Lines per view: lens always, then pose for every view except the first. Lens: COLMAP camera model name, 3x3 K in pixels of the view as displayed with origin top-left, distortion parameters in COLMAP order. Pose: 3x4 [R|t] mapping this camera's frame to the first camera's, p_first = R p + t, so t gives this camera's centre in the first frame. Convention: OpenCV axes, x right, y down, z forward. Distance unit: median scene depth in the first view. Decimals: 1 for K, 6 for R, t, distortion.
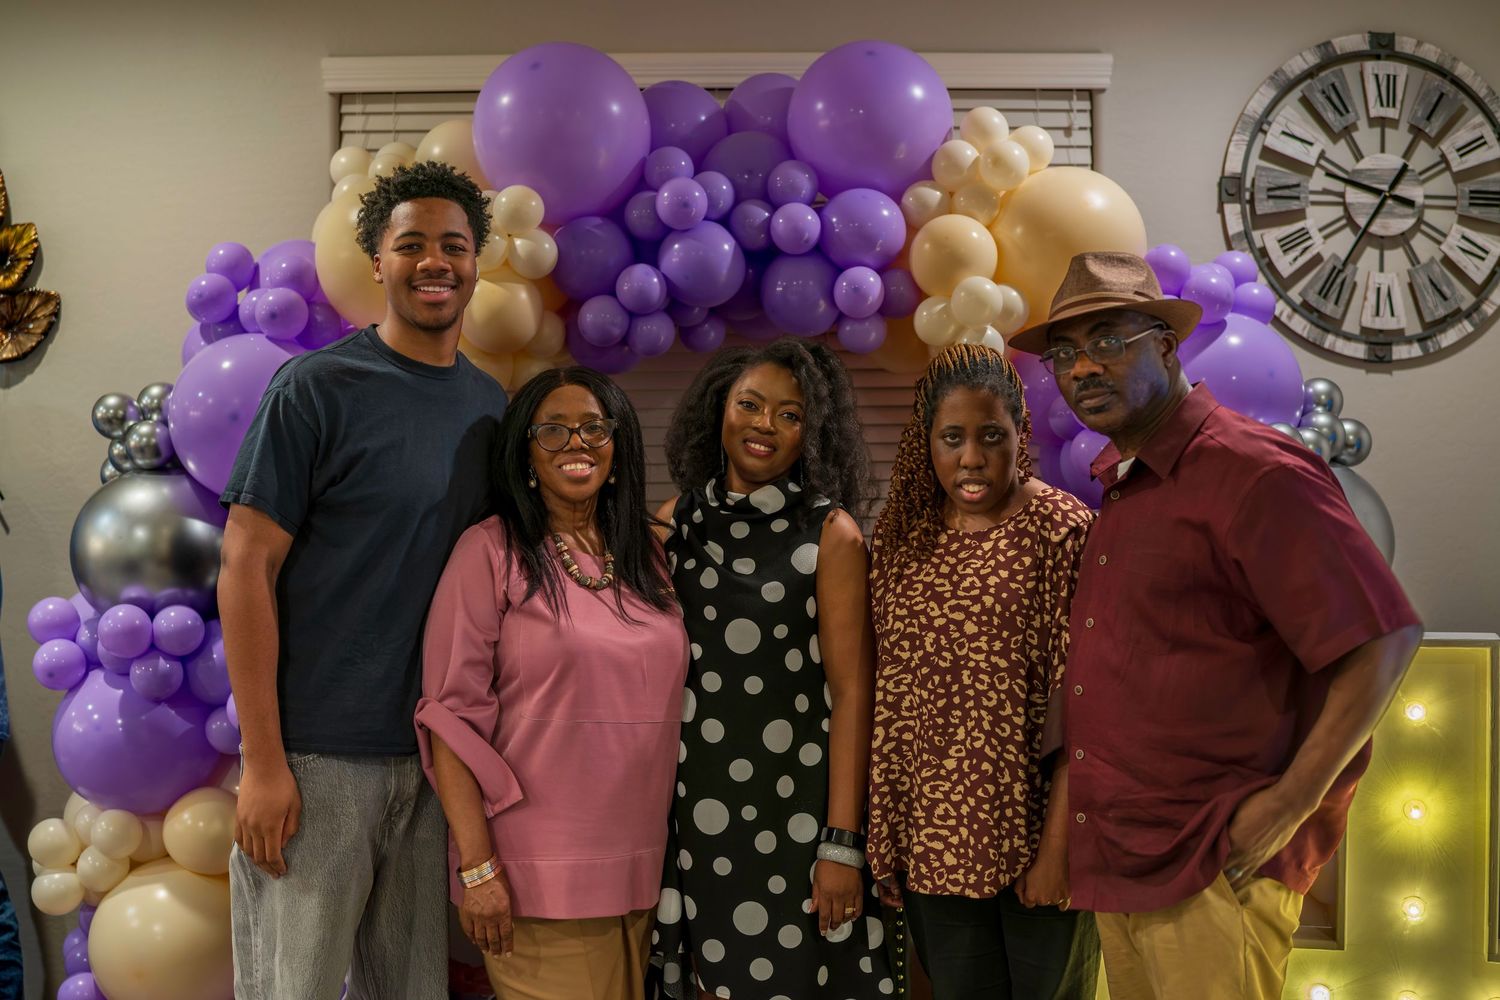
lens RADIAL K [[1537.3, 0, 760.7], [0, 1537.3, 494.0], [0, 0, 1]] dist [-0.107974, 0.012295]
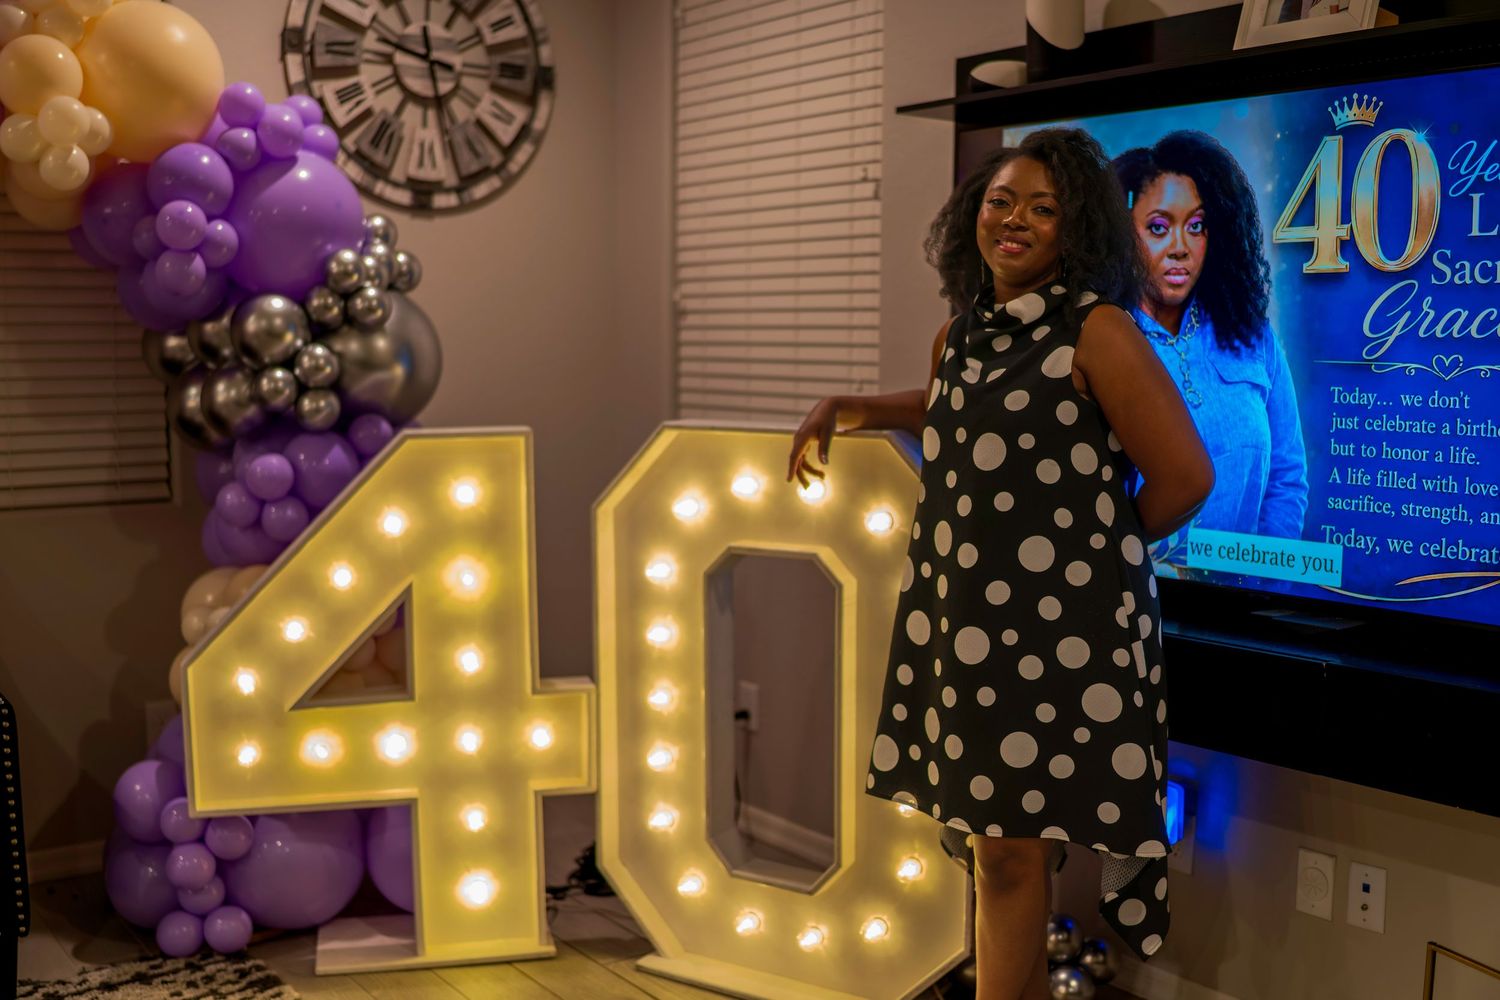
lens RADIAL K [[1589.1, 0, 750.0], [0, 1589.1, 500.0], [0, 0, 1]] dist [-0.106360, 0.013250]
pose [[0.815873, -0.040397, 0.576819, -0.088437], [-0.001481, 0.997407, 0.071946, 0.050574], [-0.578229, -0.059553, 0.813698, -0.126988]]
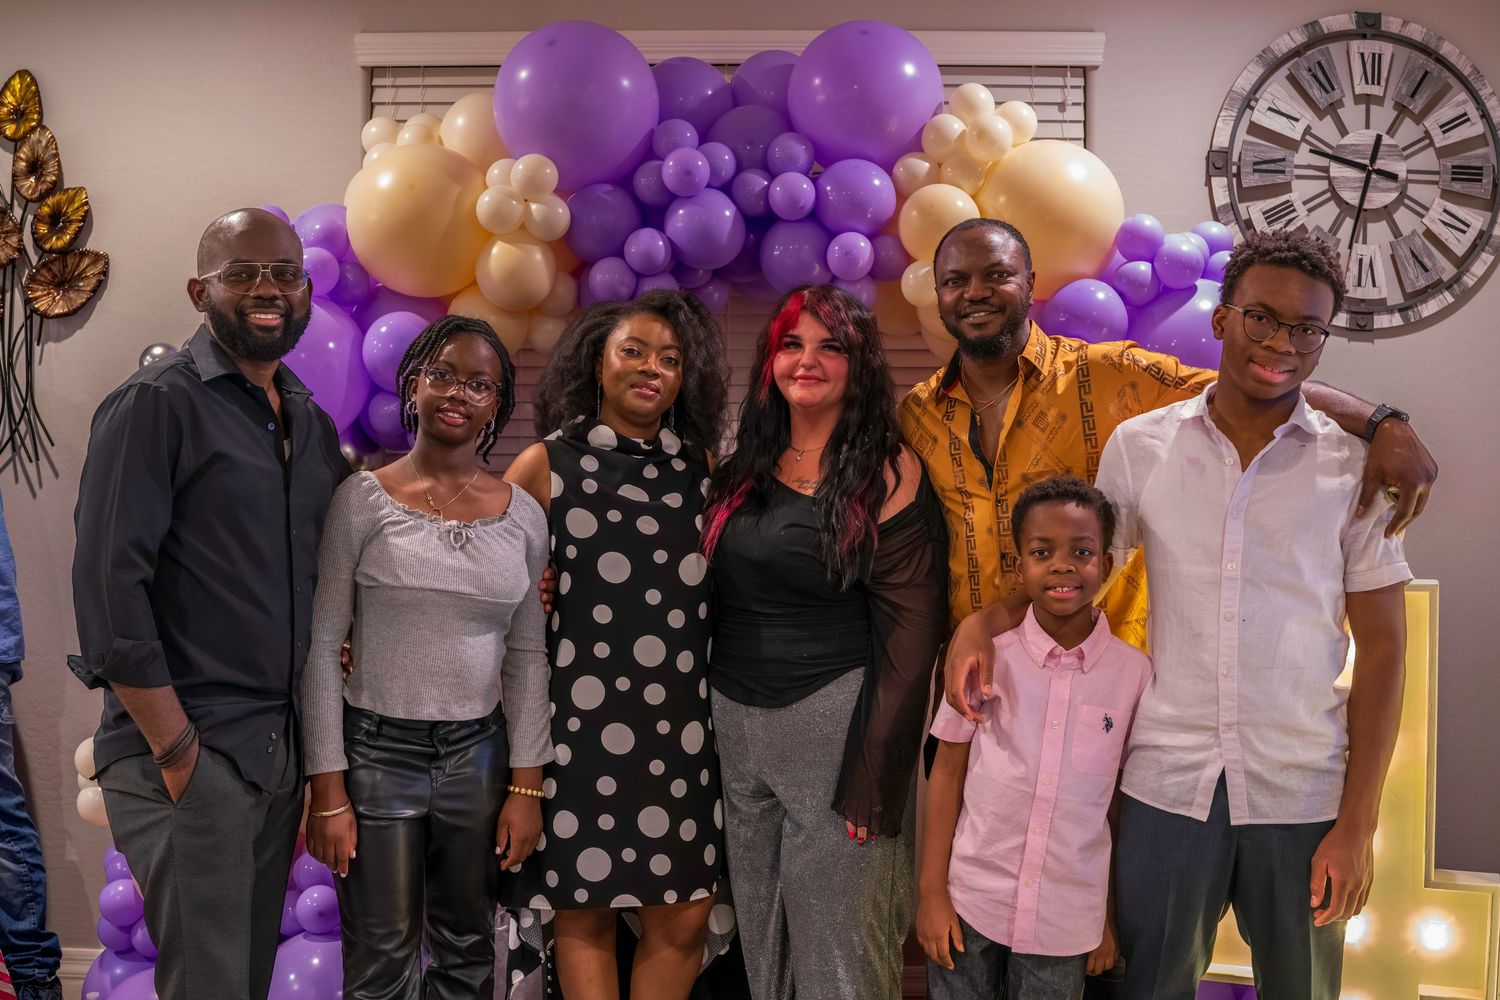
lens RADIAL K [[1589.1, 0, 750.0], [0, 1589.1, 500.0], [0, 0, 1]] dist [-0.106360, 0.013250]
pose [[0.999268, 0.013641, -0.035739, 0.034180], [-0.013234, 0.999845, 0.011606, 0.025271], [0.035892, -0.011124, 0.999294, -0.102985]]
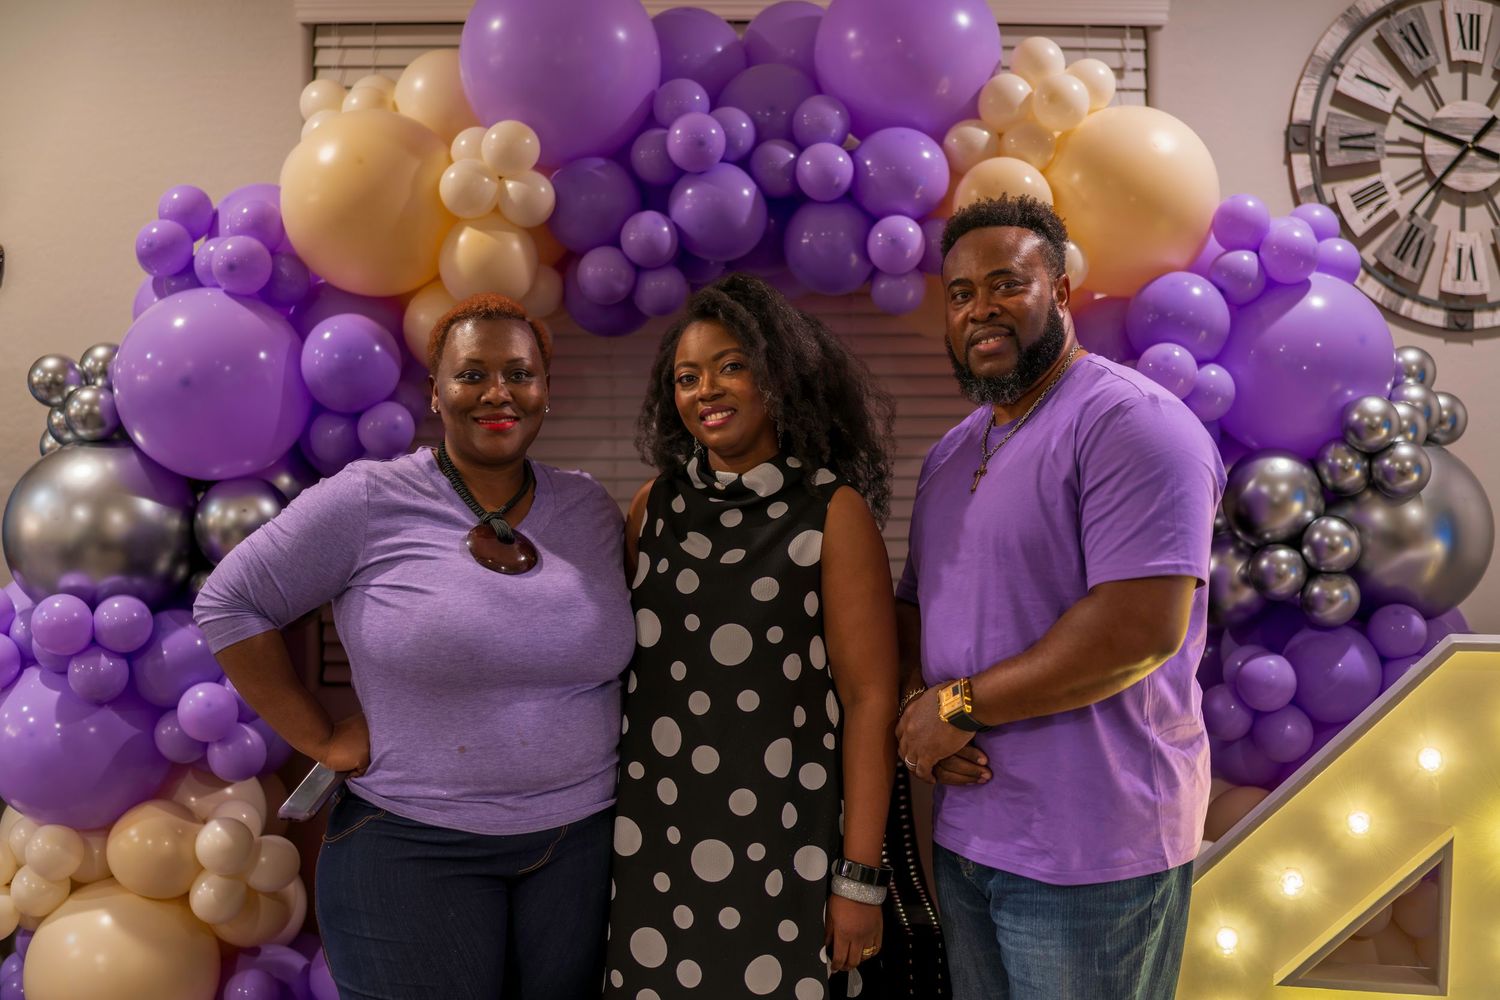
lens RADIAL K [[1521.6, 0, 755.2], [0, 1521.6, 485.1], [0, 0, 1]] dist [-0.103152, 0.000383]
pose [[0.999983, 0.005718, 0.000783, -0.016134], [-0.005727, 0.999916, 0.011603, -0.002660], [-0.000716, -0.011607, 0.999932, 0.120183]]
